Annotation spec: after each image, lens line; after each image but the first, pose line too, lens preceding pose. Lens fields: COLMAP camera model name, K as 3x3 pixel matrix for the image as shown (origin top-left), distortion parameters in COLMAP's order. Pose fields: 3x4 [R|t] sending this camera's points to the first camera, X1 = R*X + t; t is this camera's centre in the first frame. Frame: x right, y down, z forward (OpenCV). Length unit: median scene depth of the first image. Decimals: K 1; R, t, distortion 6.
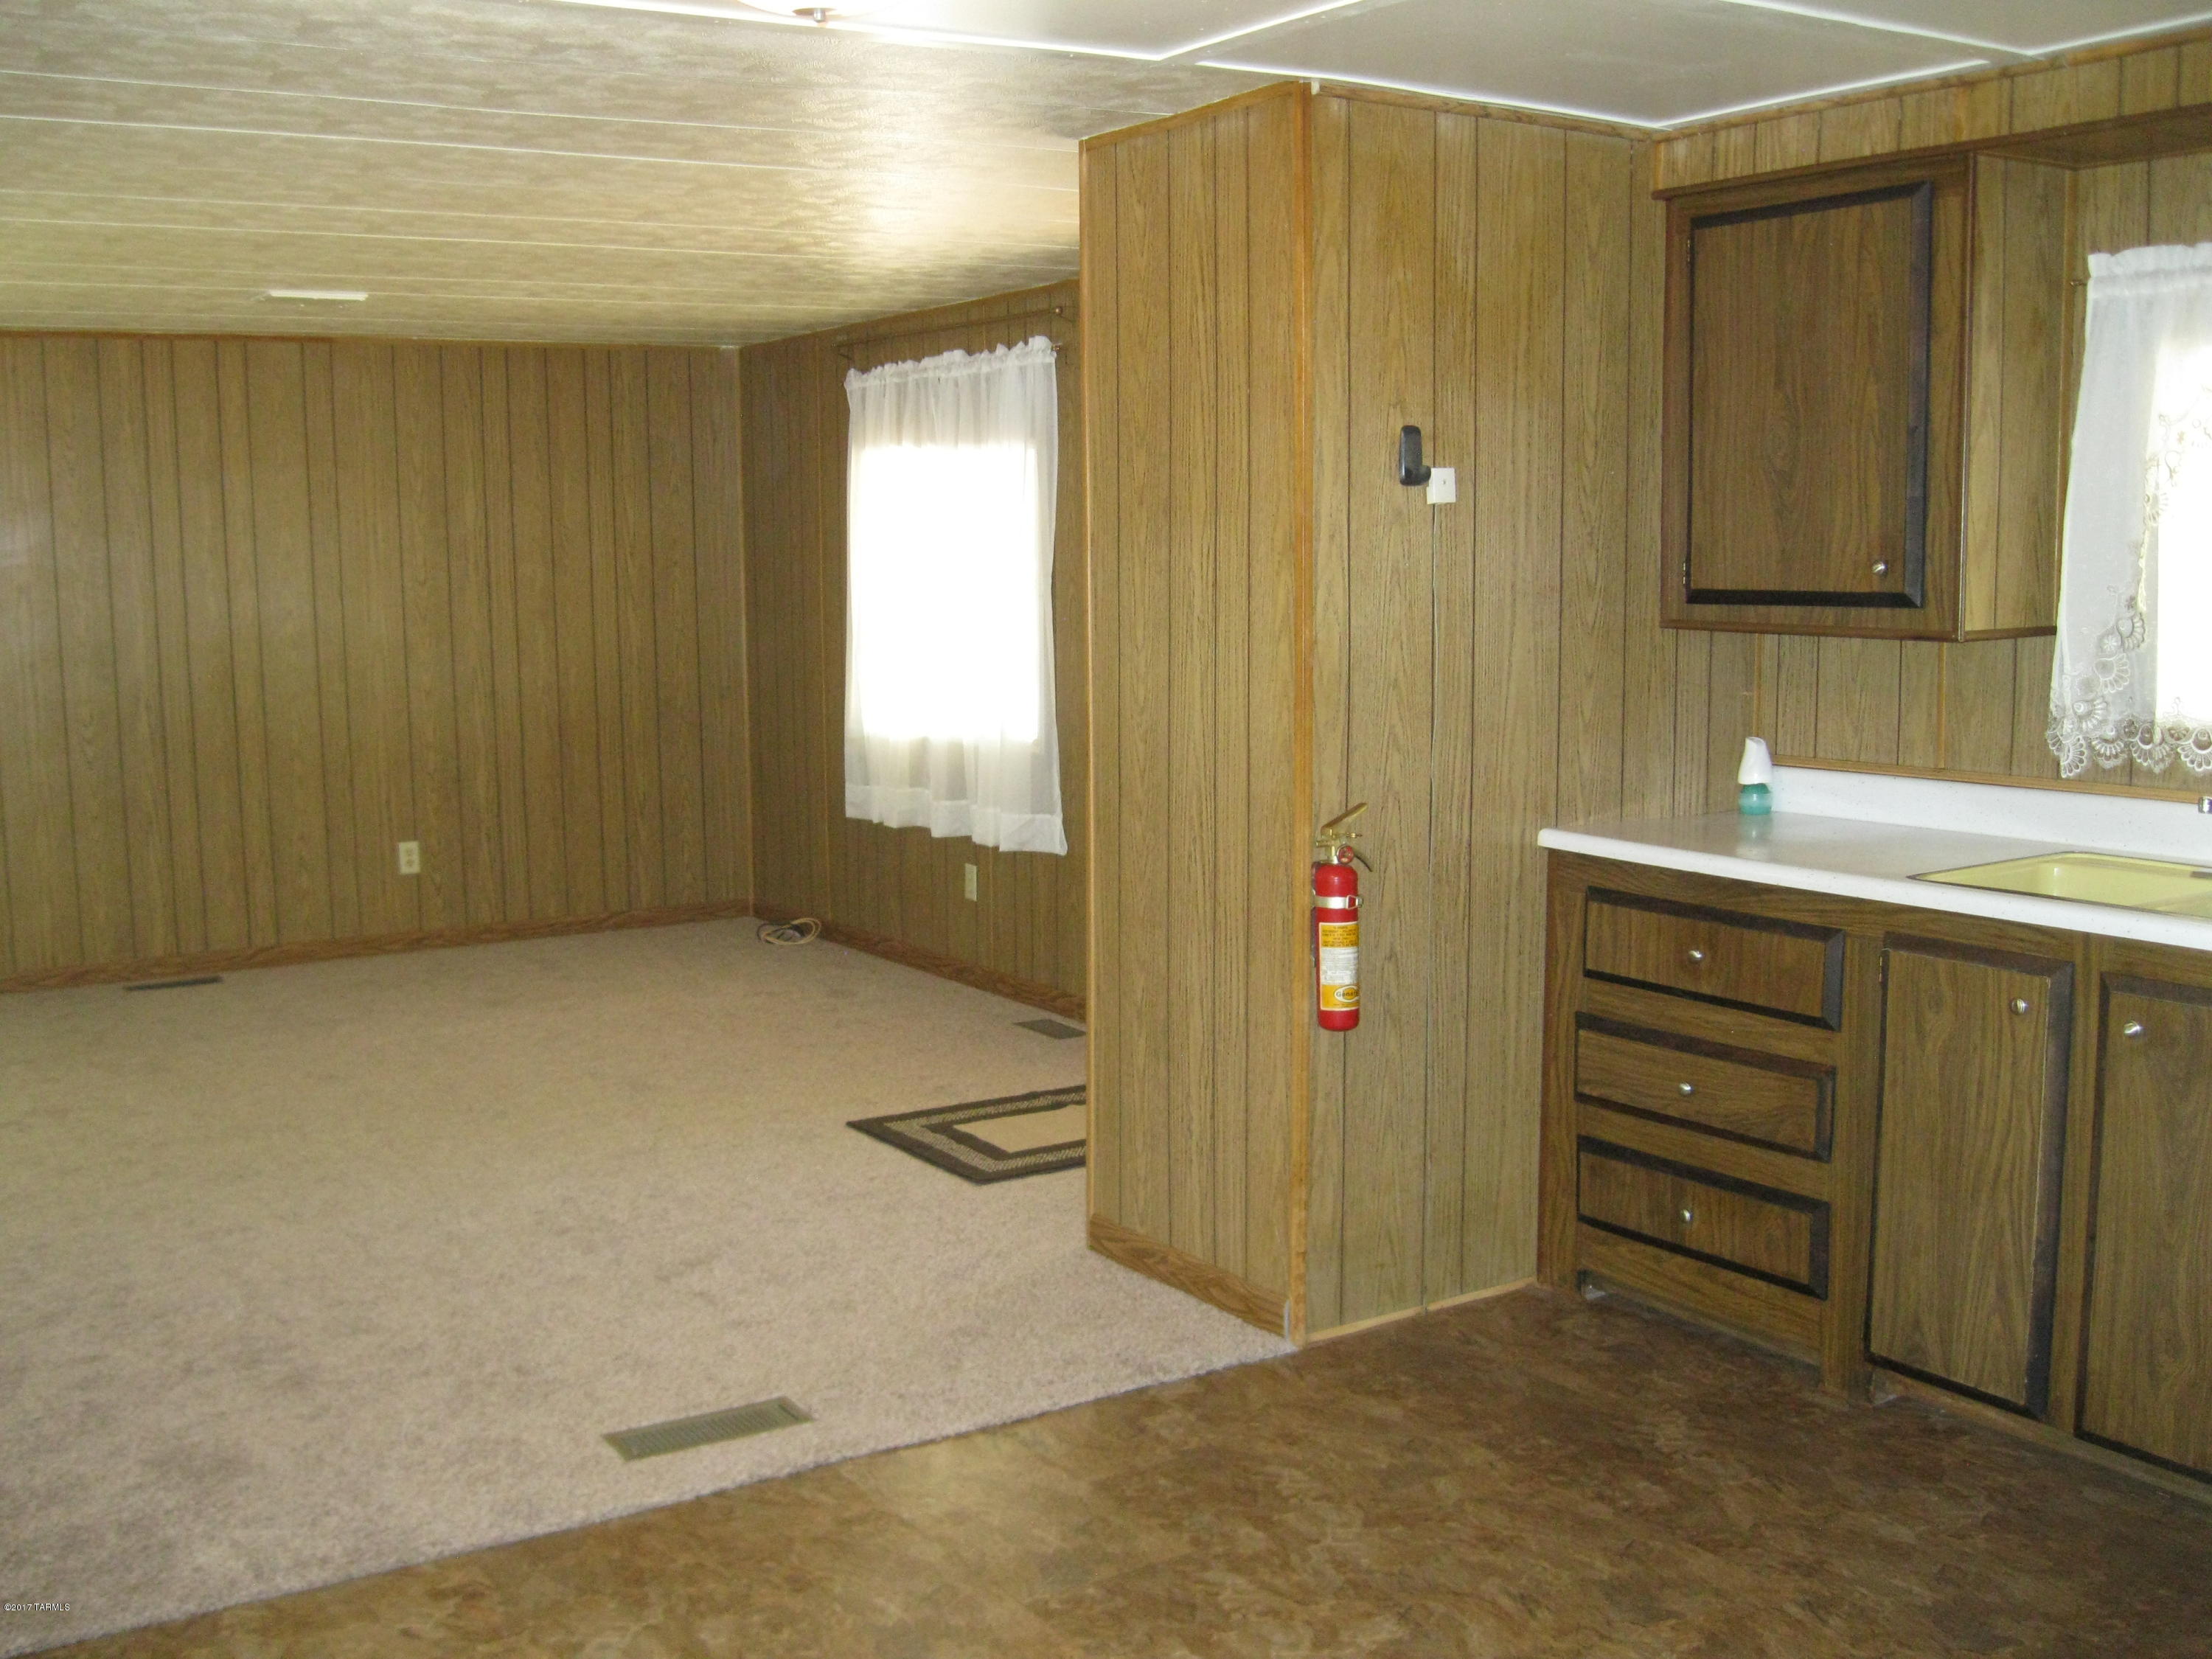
lens RADIAL K [[2243.1, 0, 1044.1], [0, 2243.1, 833.1], [0, 0, 1]] dist [-0.122179, 0.054104]
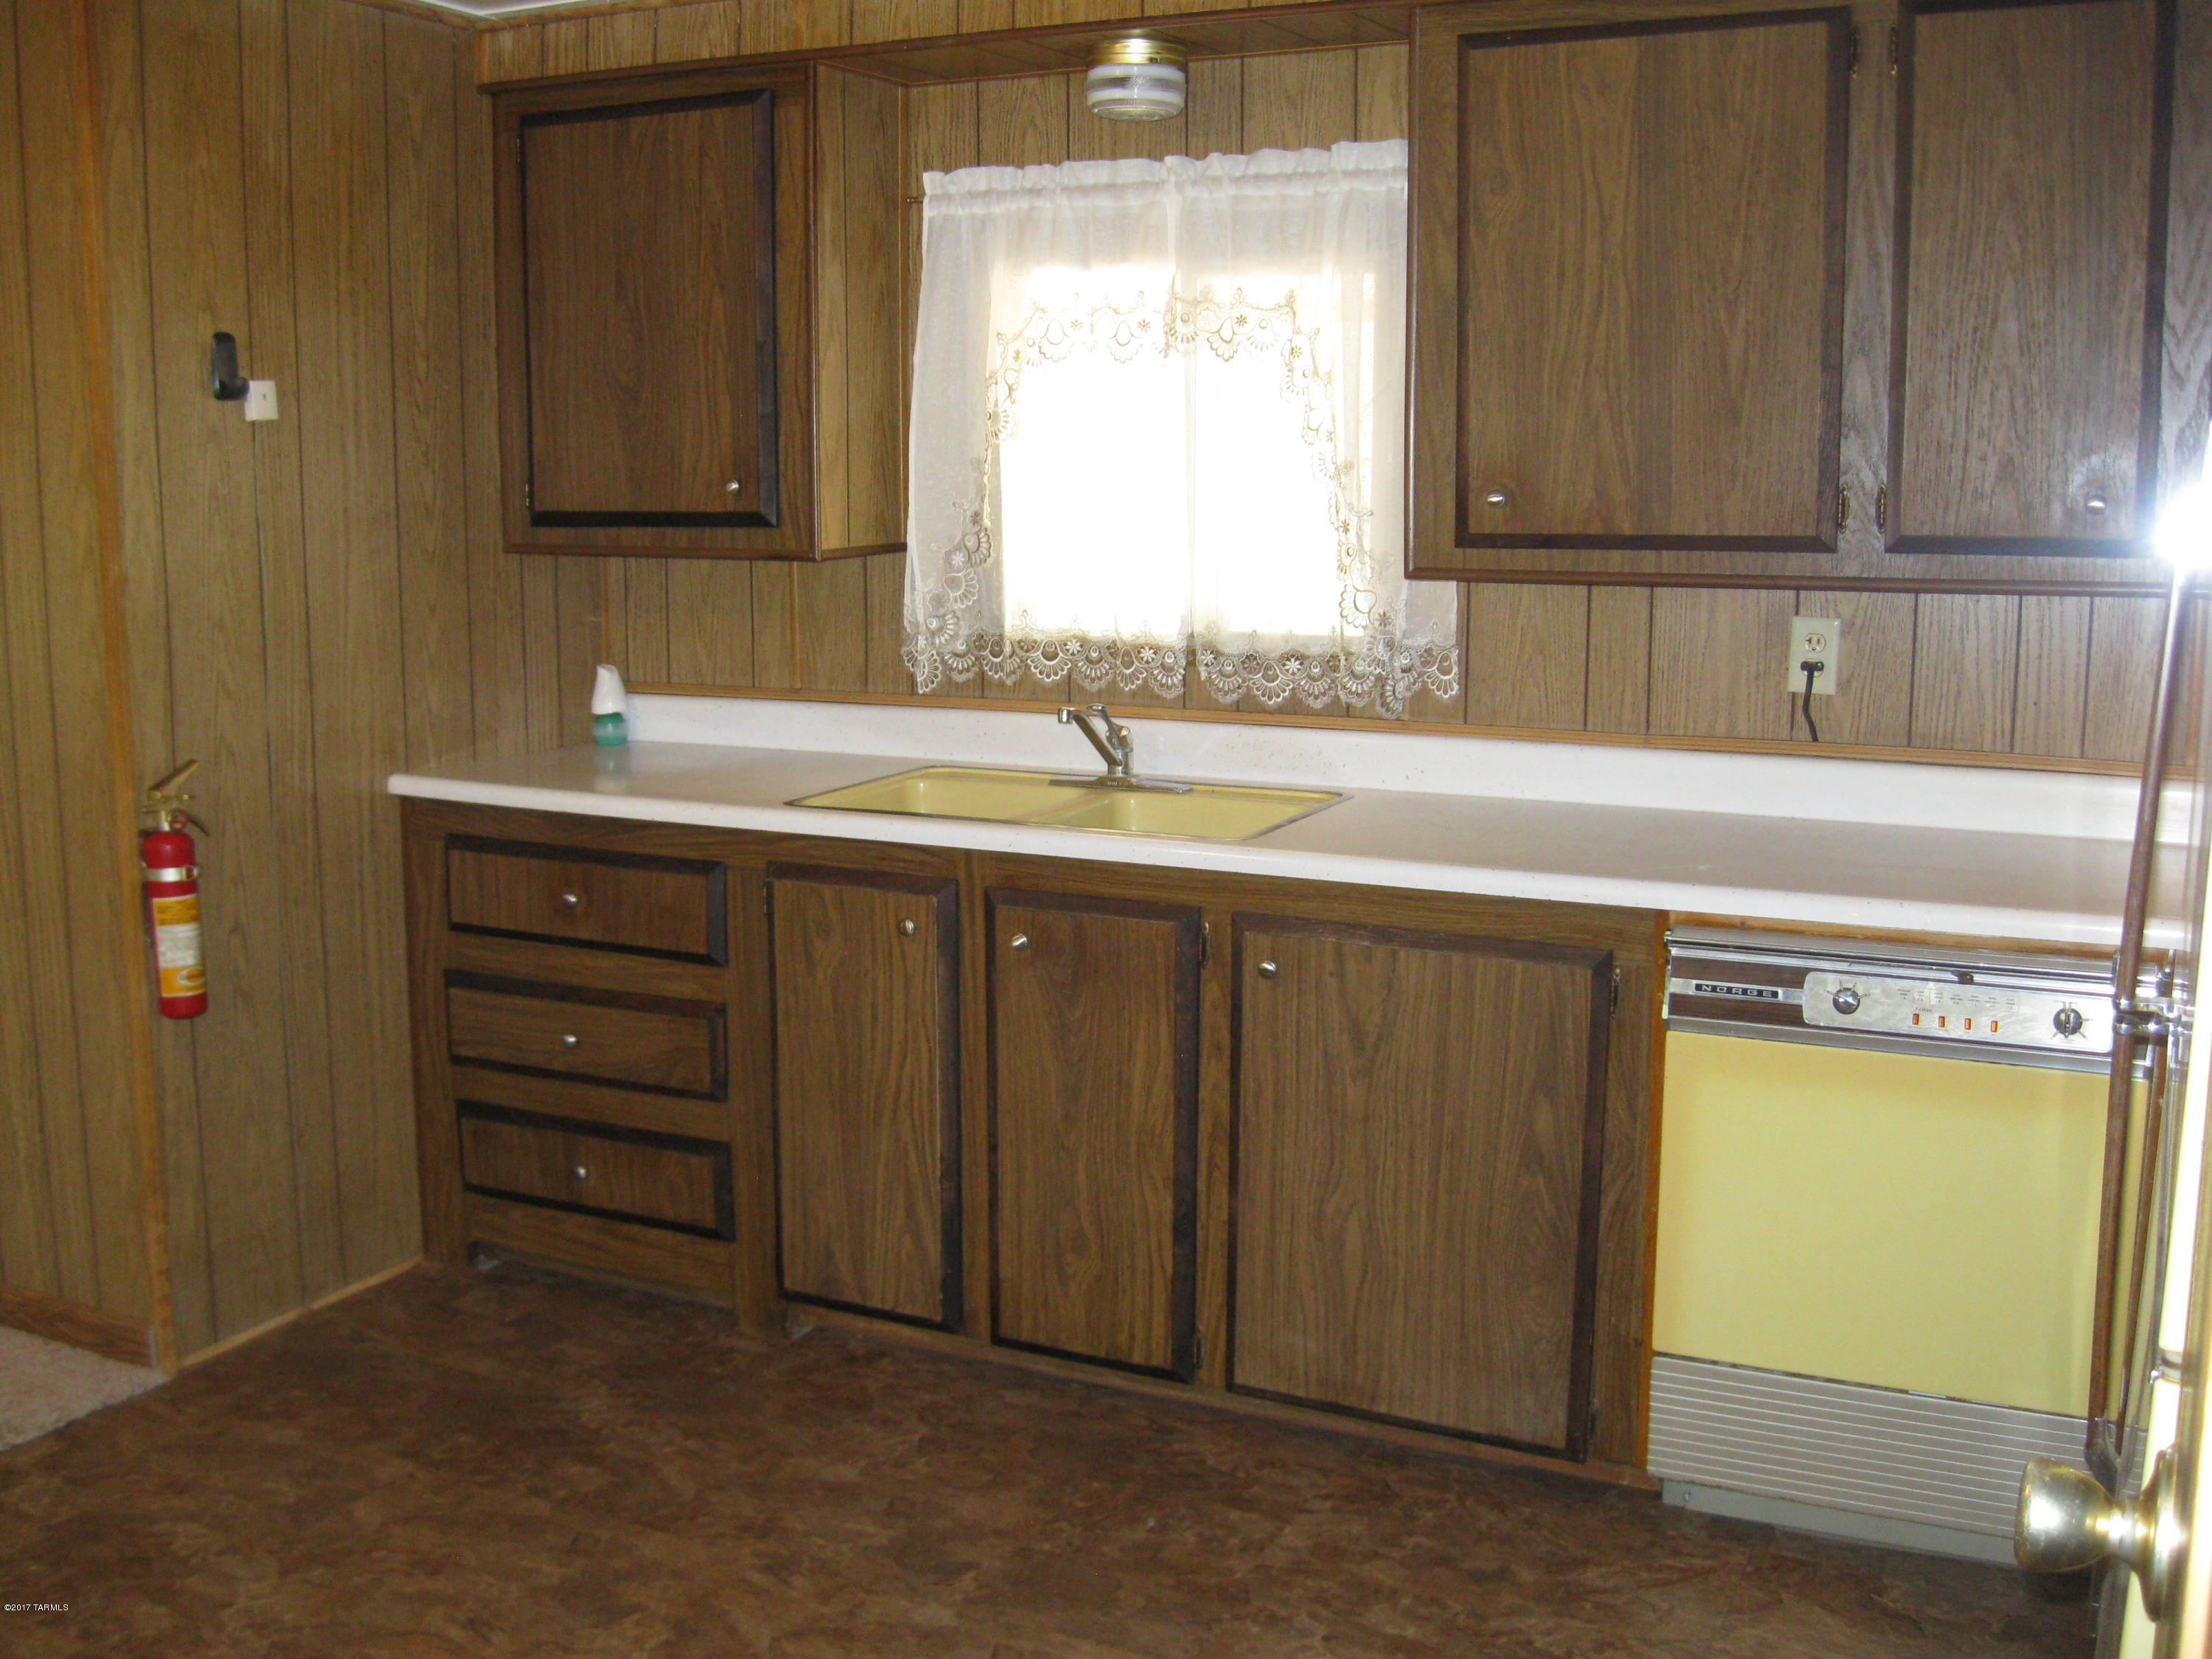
lens RADIAL K [[2243.1, 0, 1044.1], [0, 2243.1, 833.1], [0, 0, 1]] dist [-0.122179, 0.054104]
pose [[0.860317, -0.074758, 0.504248, -0.010531], [0.056713, 0.997084, 0.051063, -0.010499], [-0.506595, -0.015333, 0.862048, 0.079304]]
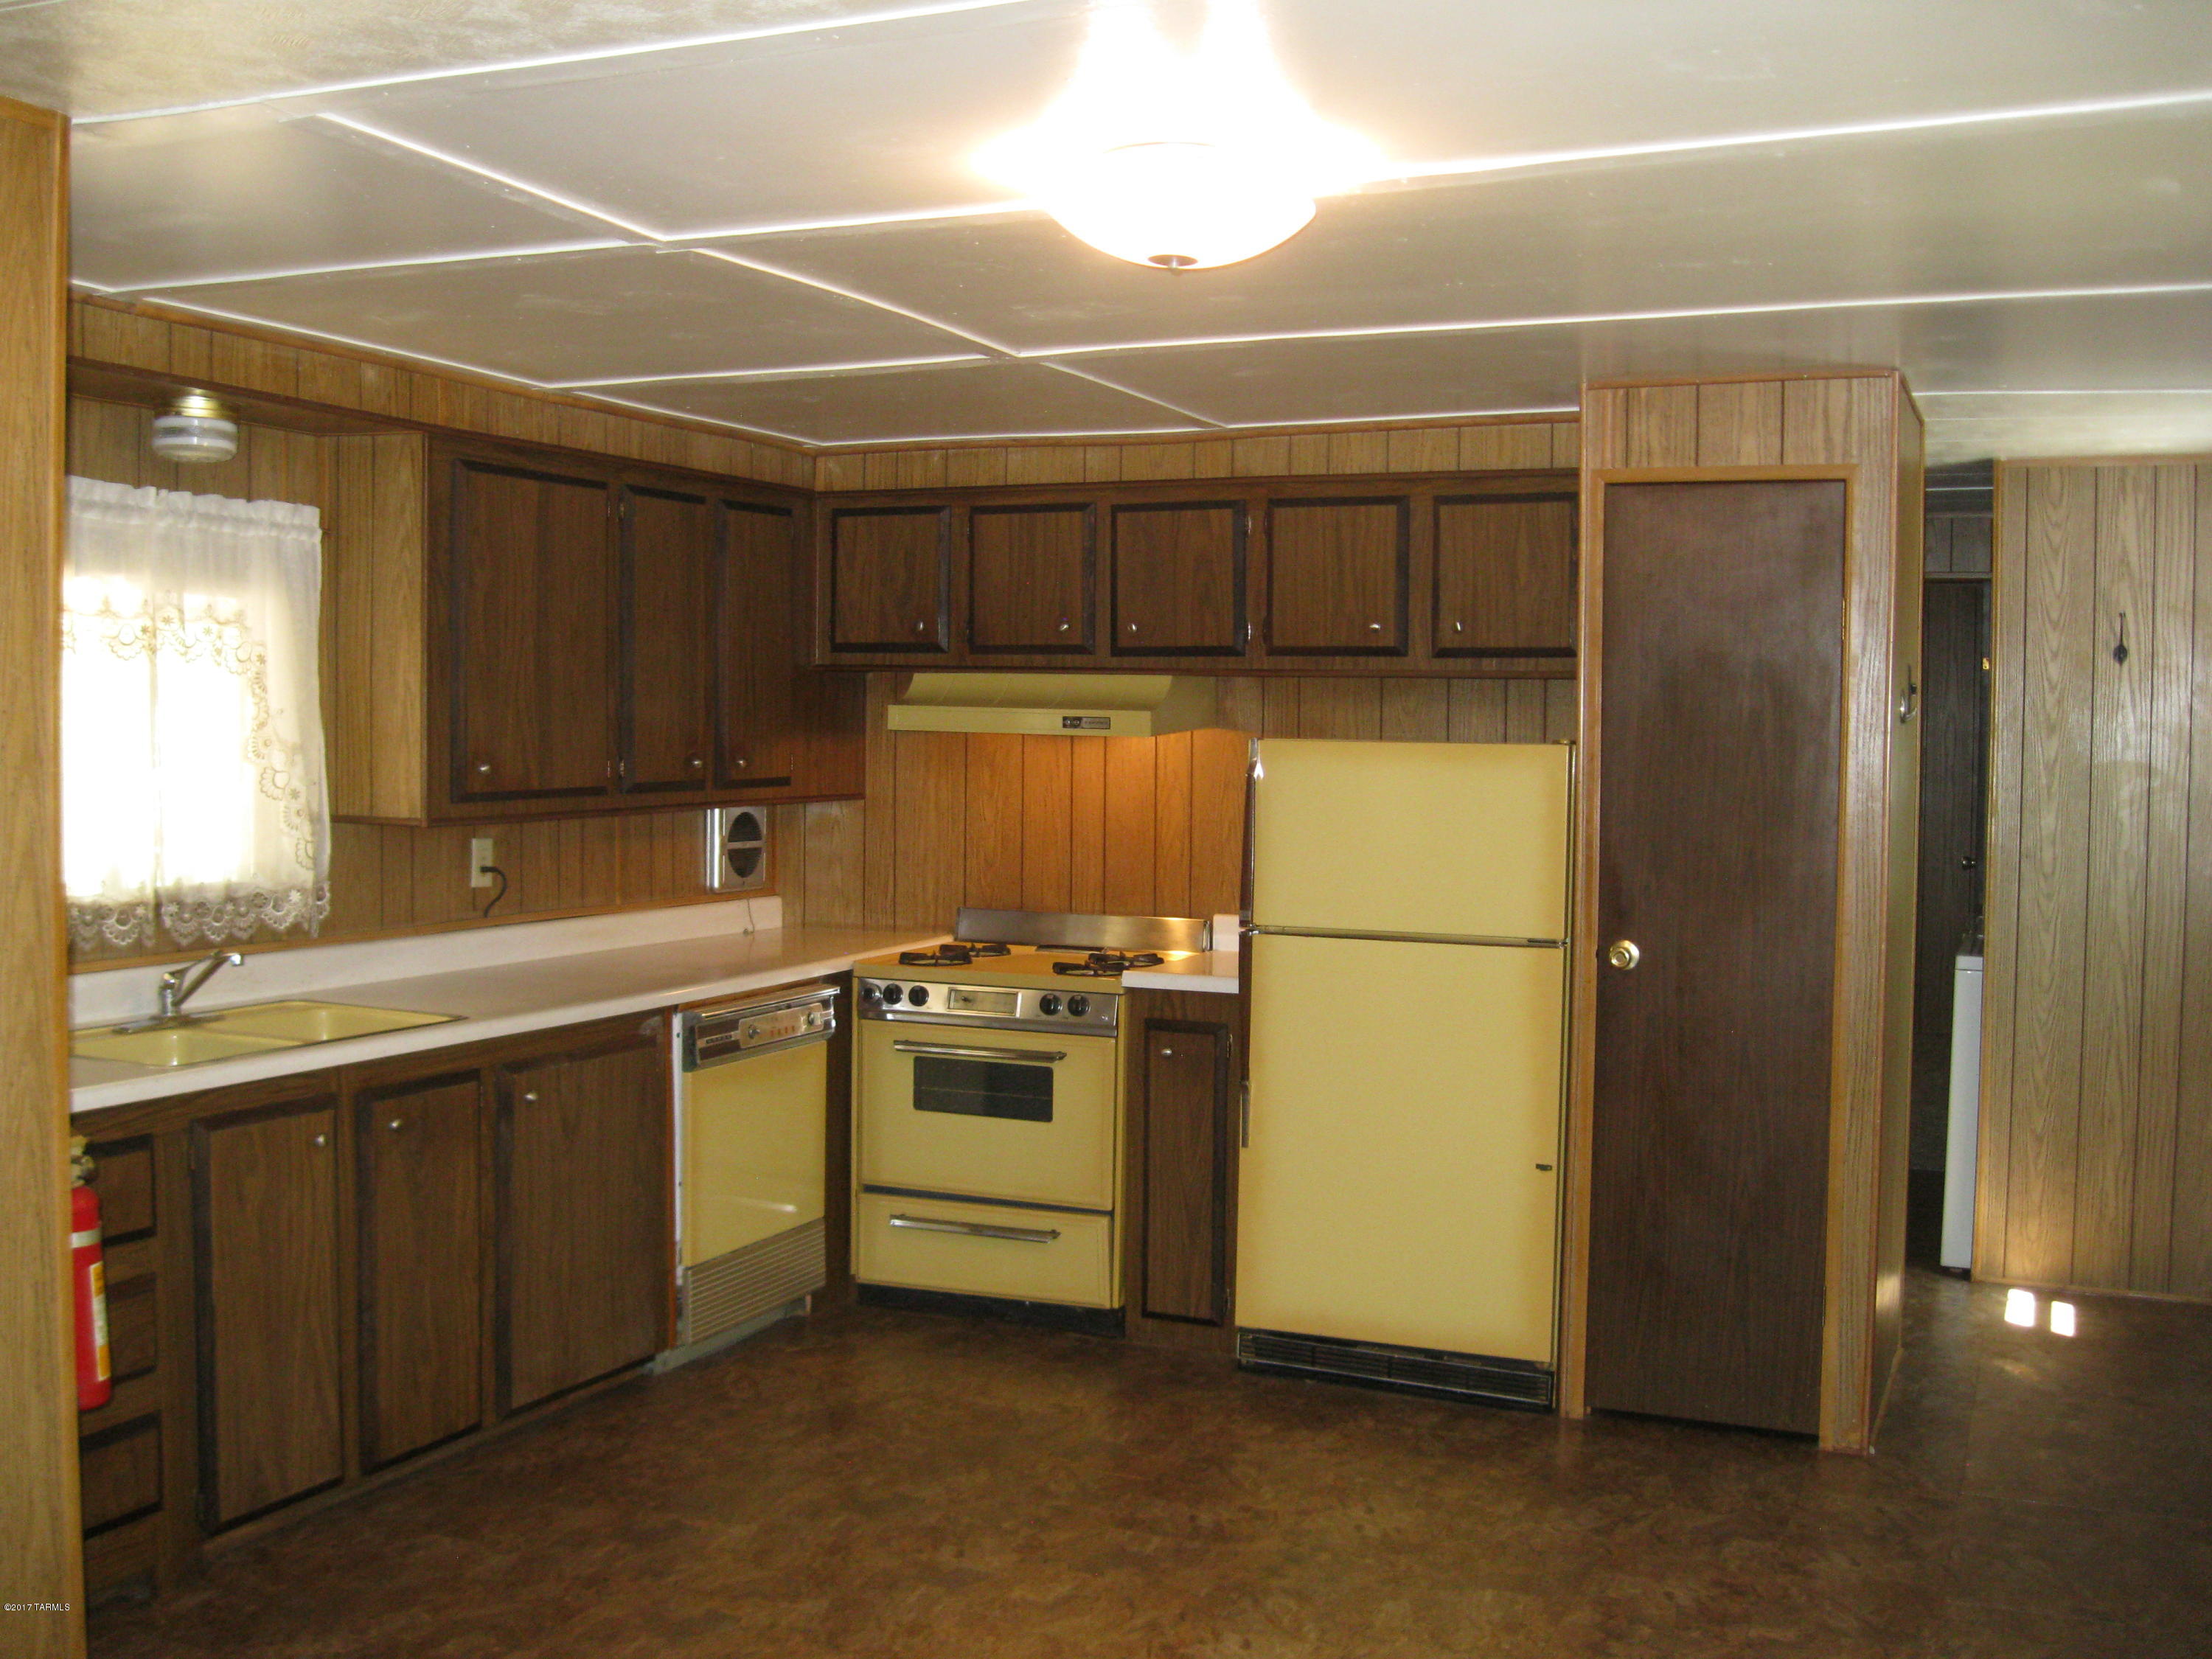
lens RADIAL K [[2240.1, 0, 1106.0], [0, 2240.1, 829.5], [0, 0, 1]] dist [-0.117376, -0.001965]
pose [[-0.558549, -0.033937, 0.828777, -0.655609], [0.098163, 0.989437, 0.106673, -0.146921], [-0.823642, 0.140937, -0.549318, 1.107748]]
